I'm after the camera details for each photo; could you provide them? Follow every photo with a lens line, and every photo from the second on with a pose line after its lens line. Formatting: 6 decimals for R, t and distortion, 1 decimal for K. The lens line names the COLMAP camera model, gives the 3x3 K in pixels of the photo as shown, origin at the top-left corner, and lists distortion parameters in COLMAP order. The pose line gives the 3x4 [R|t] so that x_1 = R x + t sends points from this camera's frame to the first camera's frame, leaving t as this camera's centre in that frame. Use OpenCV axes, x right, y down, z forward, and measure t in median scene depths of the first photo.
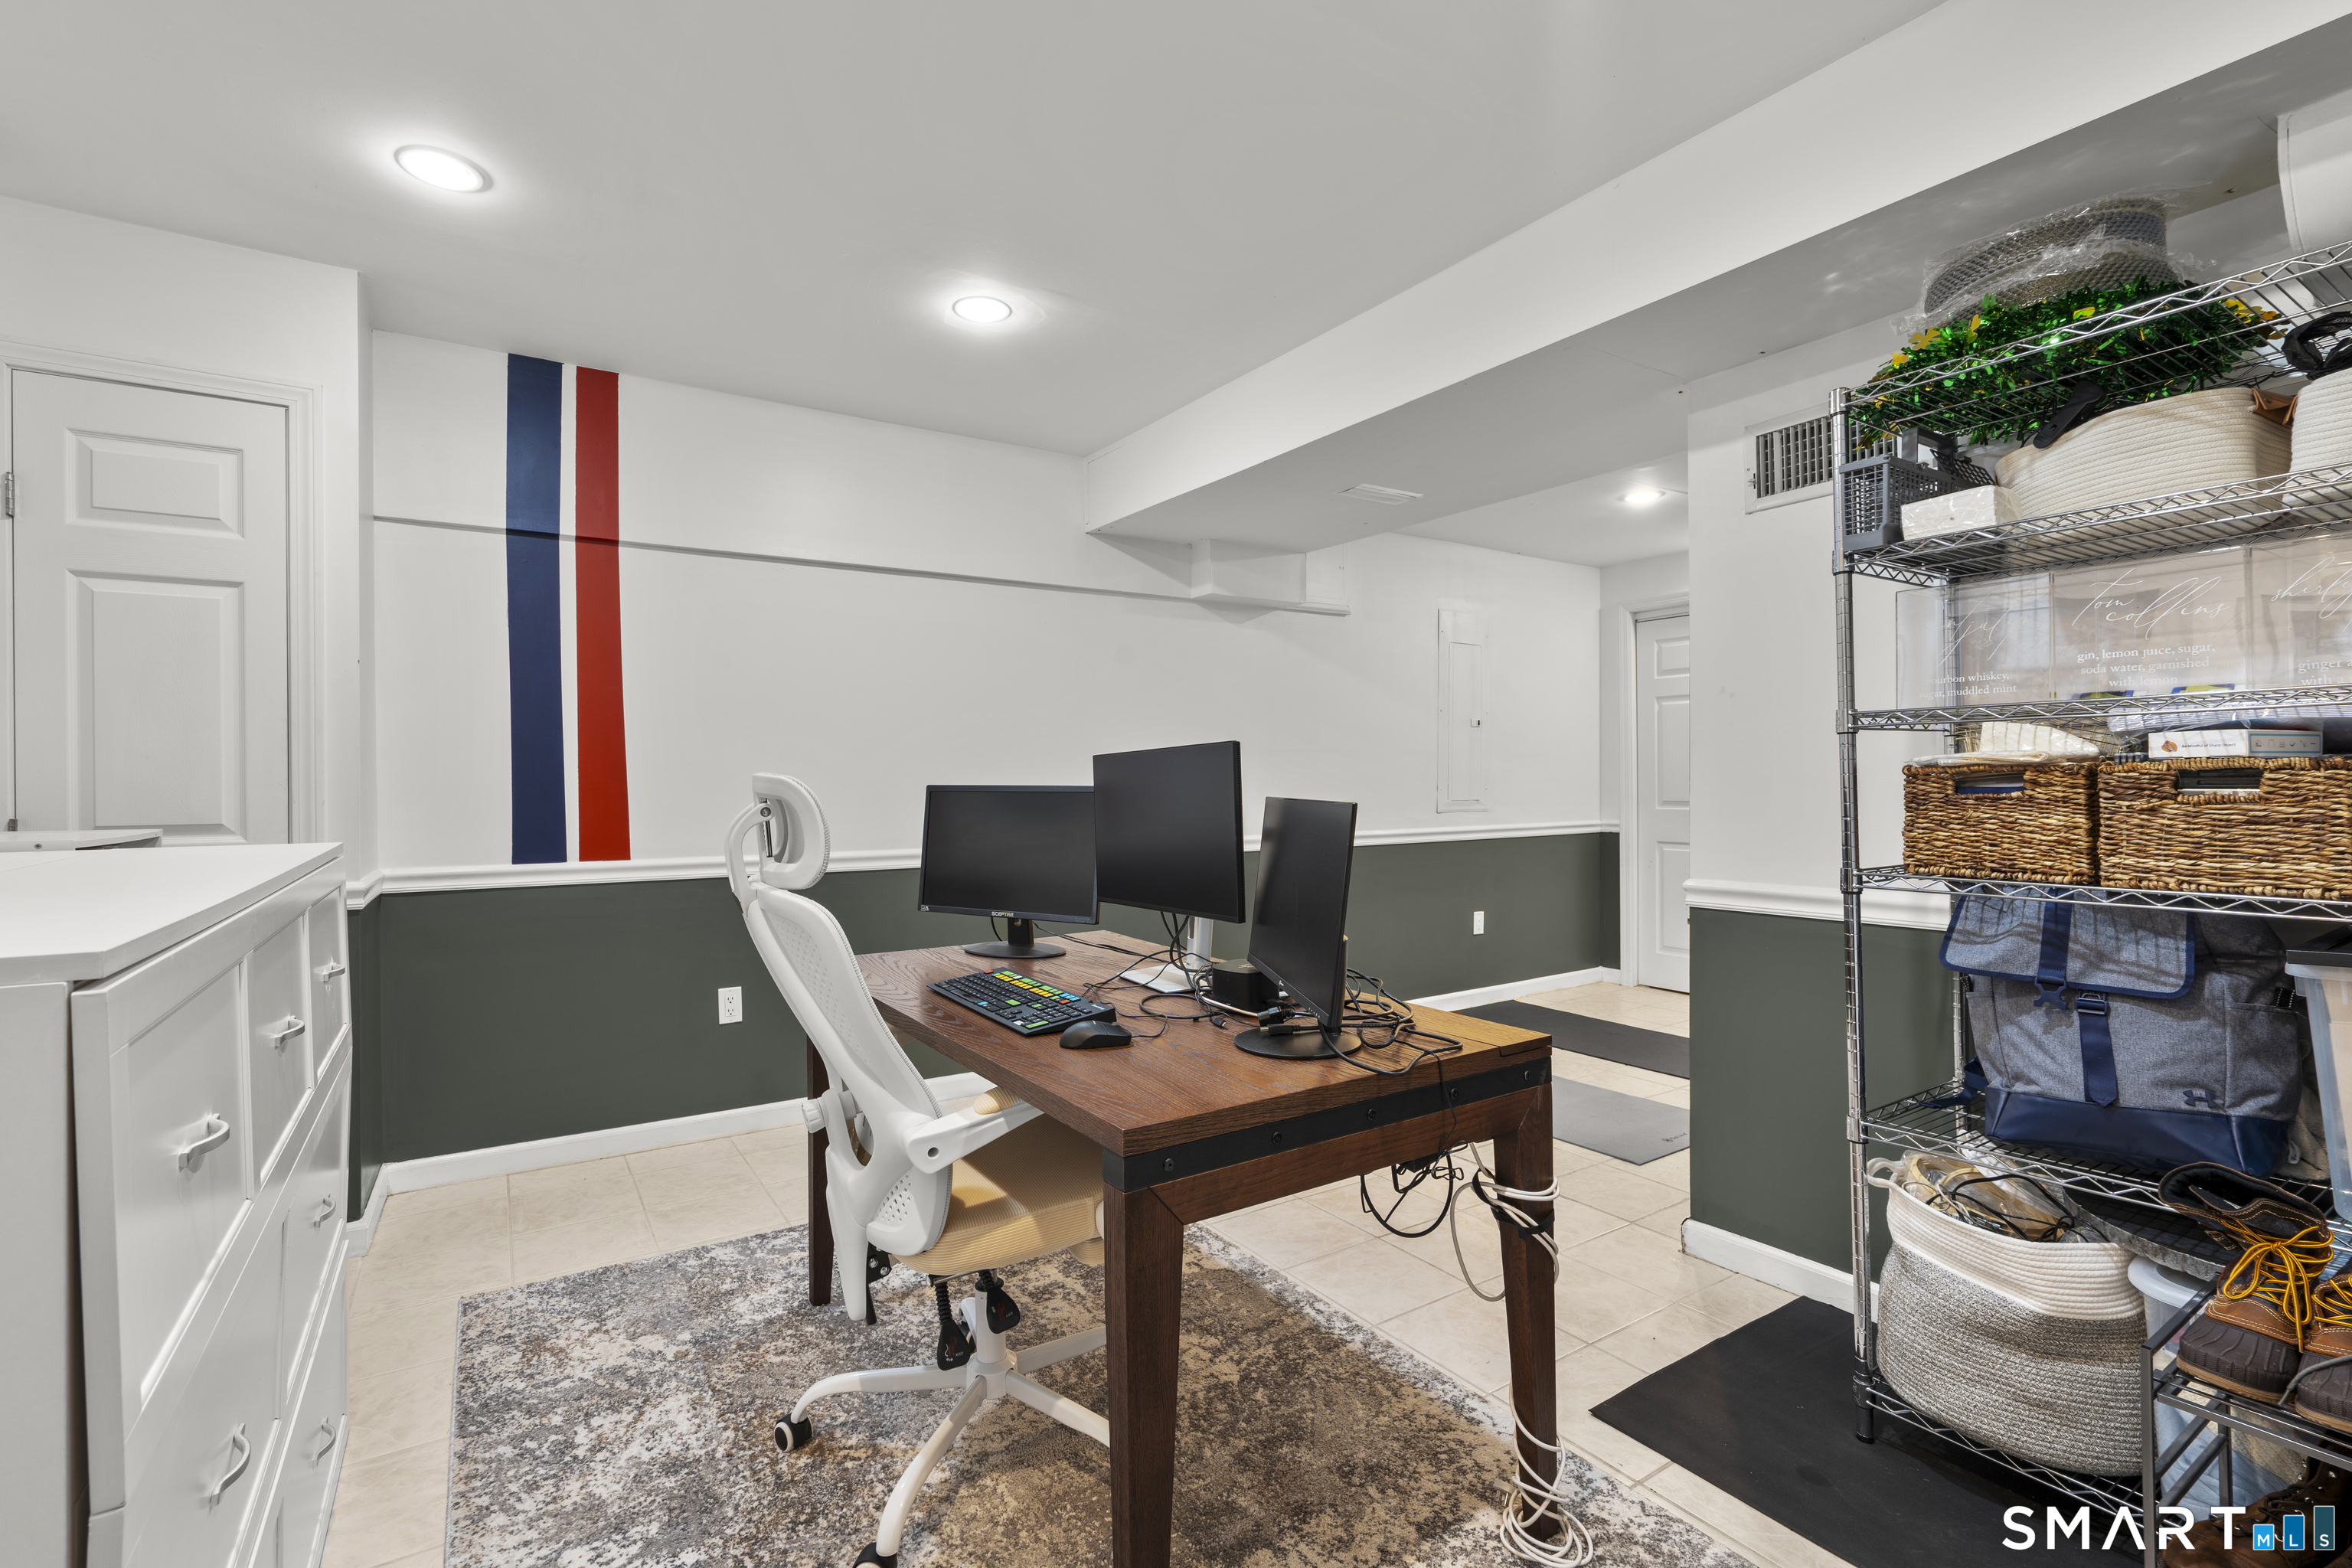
lens RADIAL K [[1056.1, 0, 1175.6], [0, 1056.1, 781.8], [0, 0, 1]] dist [-0.007168, 0.002936]
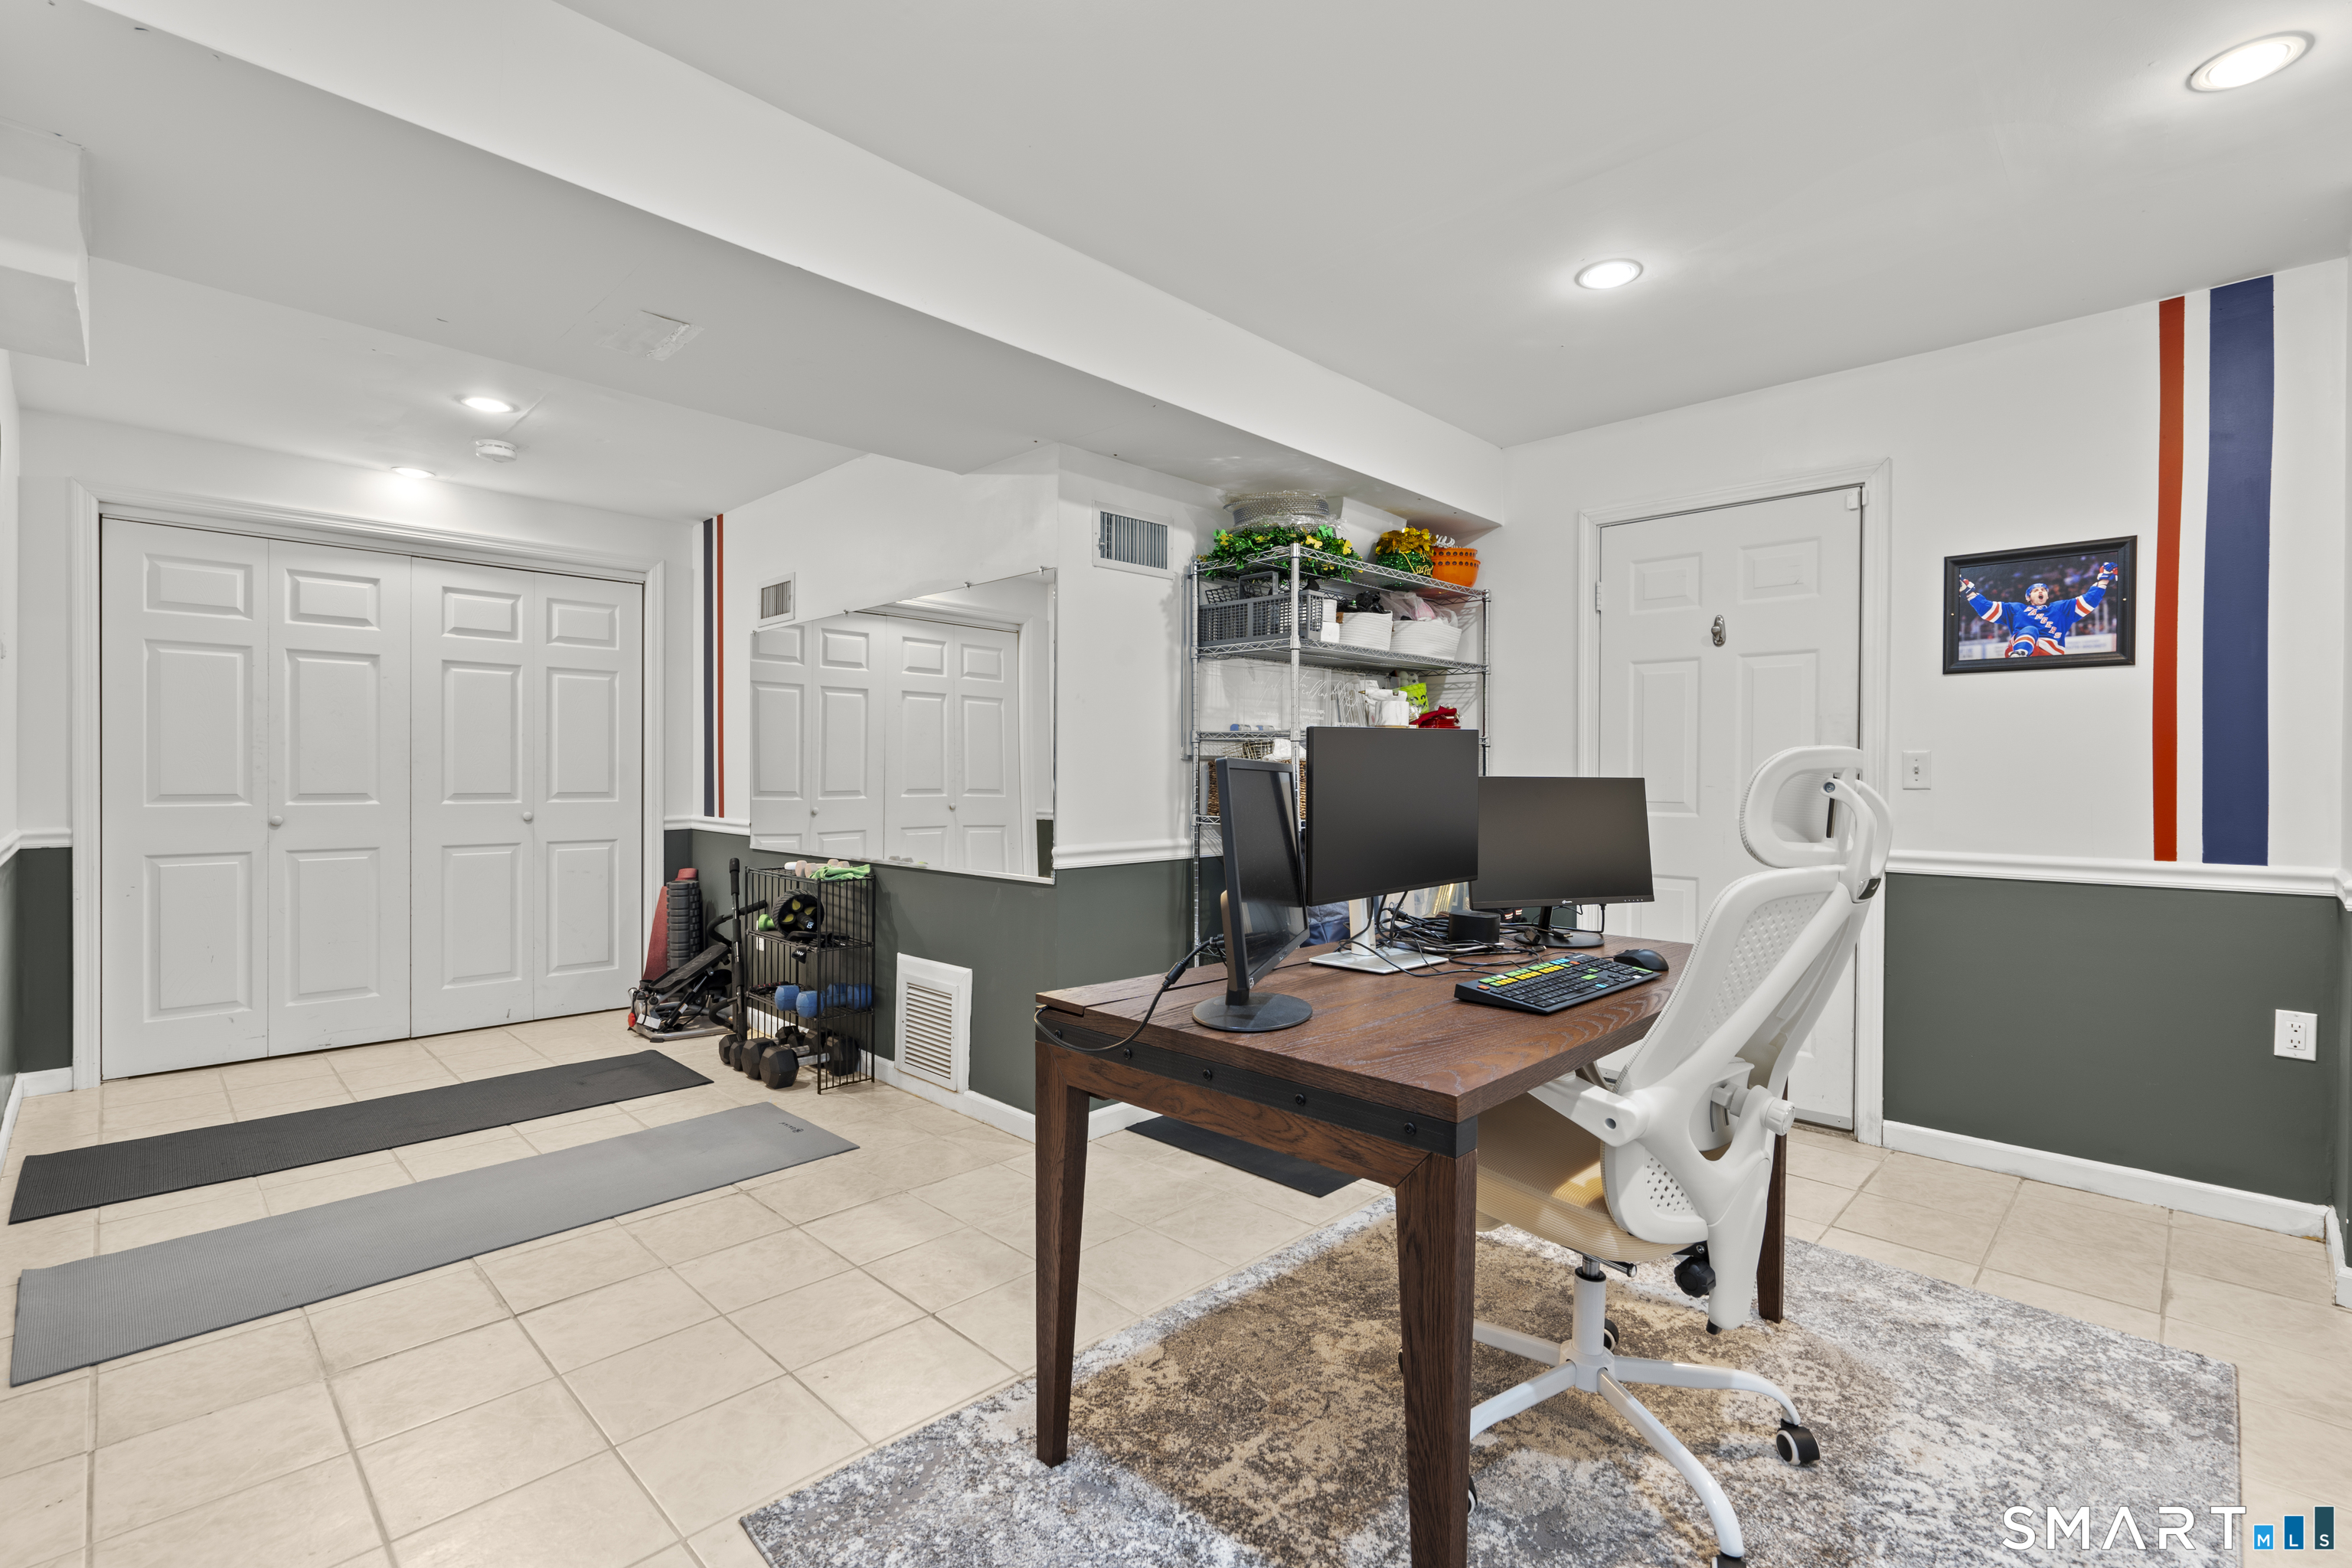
lens RADIAL K [[1056.1, 0, 1187.8], [0, 1056.1, 780.7], [0, 0, 1]] dist [-0.007168, 0.002936]
pose [[-0.214822, -0.001505, 0.976652, -0.797645], [-0.003433, 0.999994, 0.000785, 0.014552], [-0.976647, -0.003184, -0.214826, 1.192685]]
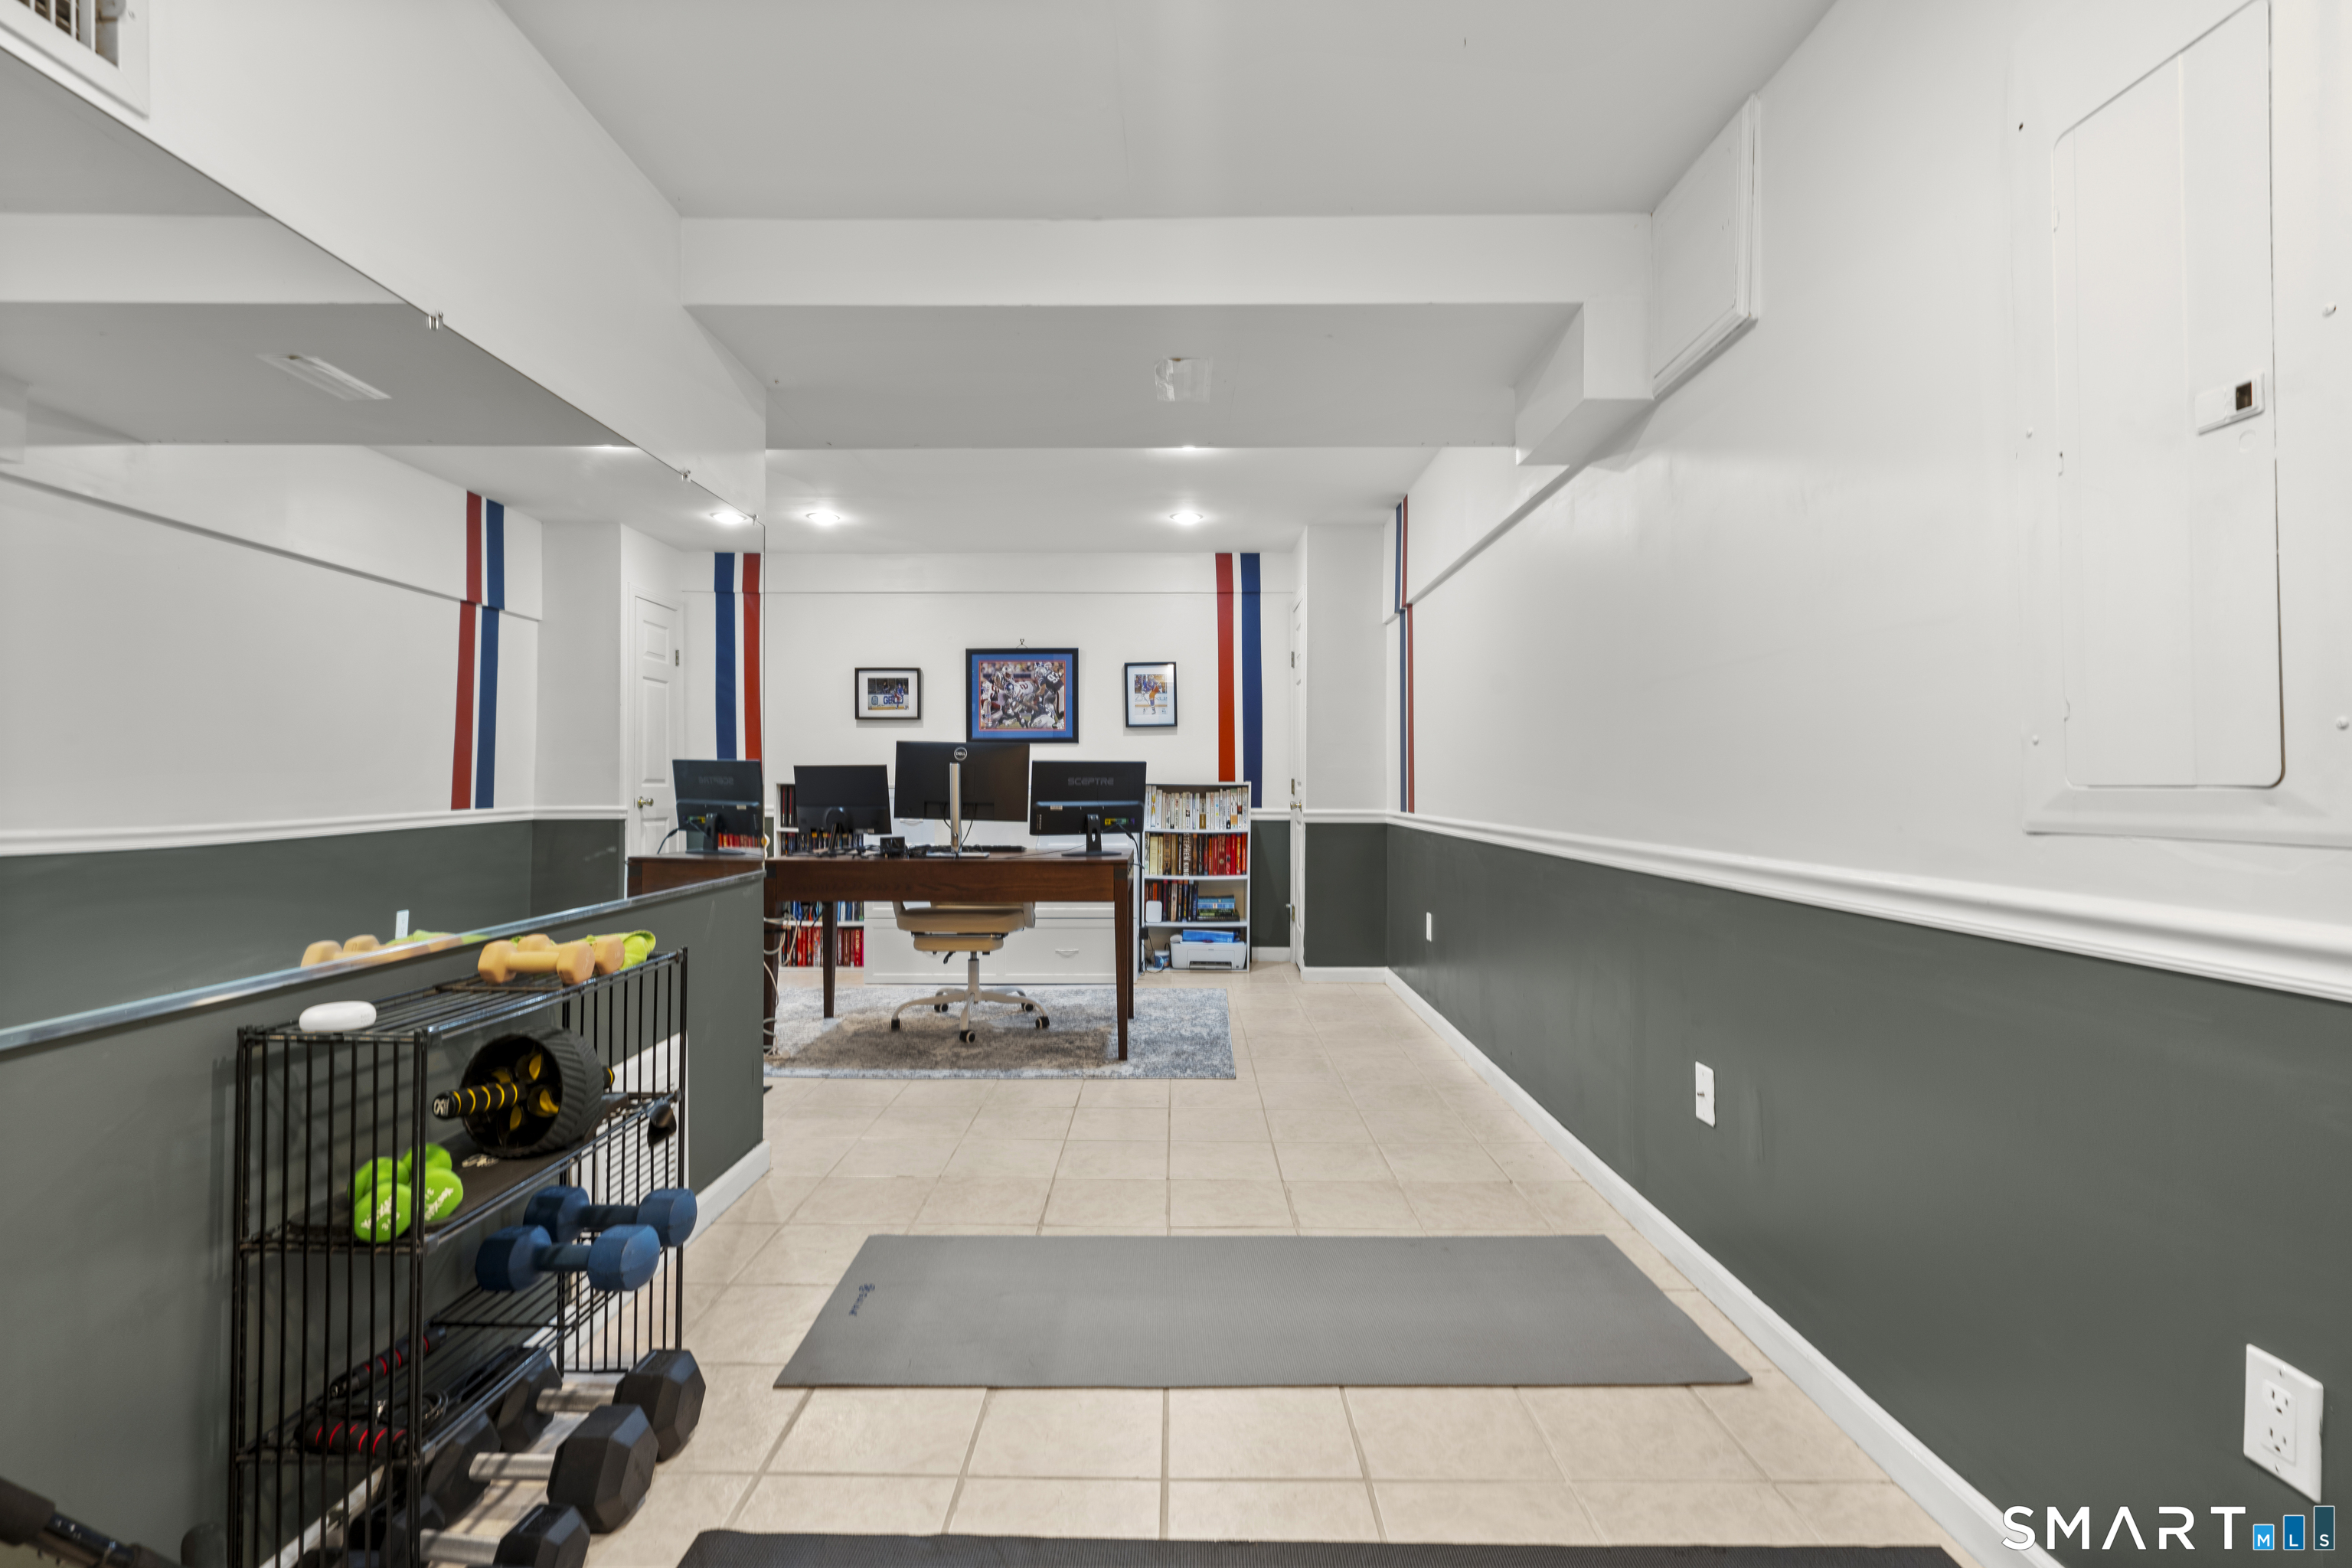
lens RADIAL K [[1056.1, 0, 1179.2], [0, 1056.1, 778.4], [0, 0, 1]] dist [-0.007168, 0.002936]
pose [[-0.545723, -0.004680, -0.837953, 1.235113], [-0.008886, 0.999960, 0.000202, 0.036067], [0.837919, 0.007557, -0.545743, 2.091237]]
